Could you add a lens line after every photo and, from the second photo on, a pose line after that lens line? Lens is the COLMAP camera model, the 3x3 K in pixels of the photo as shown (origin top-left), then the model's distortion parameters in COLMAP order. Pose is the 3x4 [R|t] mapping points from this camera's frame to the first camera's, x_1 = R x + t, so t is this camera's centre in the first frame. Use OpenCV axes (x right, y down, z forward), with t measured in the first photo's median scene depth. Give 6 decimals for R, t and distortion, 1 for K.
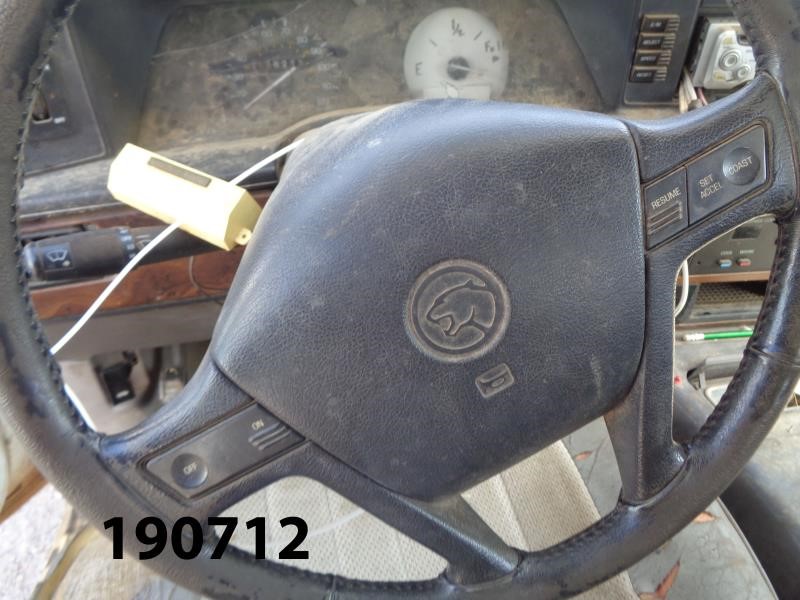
lens RADIAL K [[594.2, 0, 402.3], [0, 594.2, 300.7], [0, 0, 1]] dist [0.007746, -0.000823]
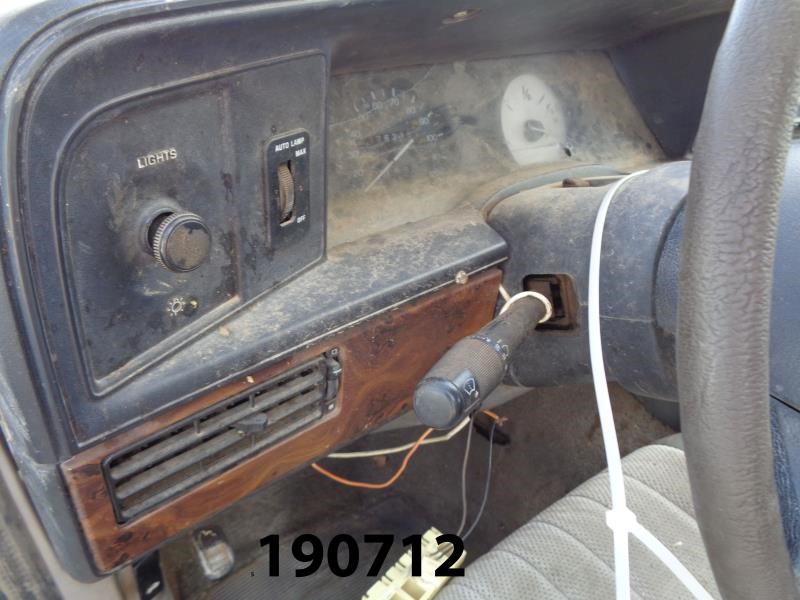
lens RADIAL K [[594.2, 0, 400.2], [0, 594.2, 297.5], [0, 0, 1]] dist [0.007746, -0.000823]
pose [[0.898868, -0.173406, 0.402450, -0.603608], [0.221310, 0.972287, -0.075359, -0.094617], [-0.378230, 0.156804, 0.912335, 0.220246]]
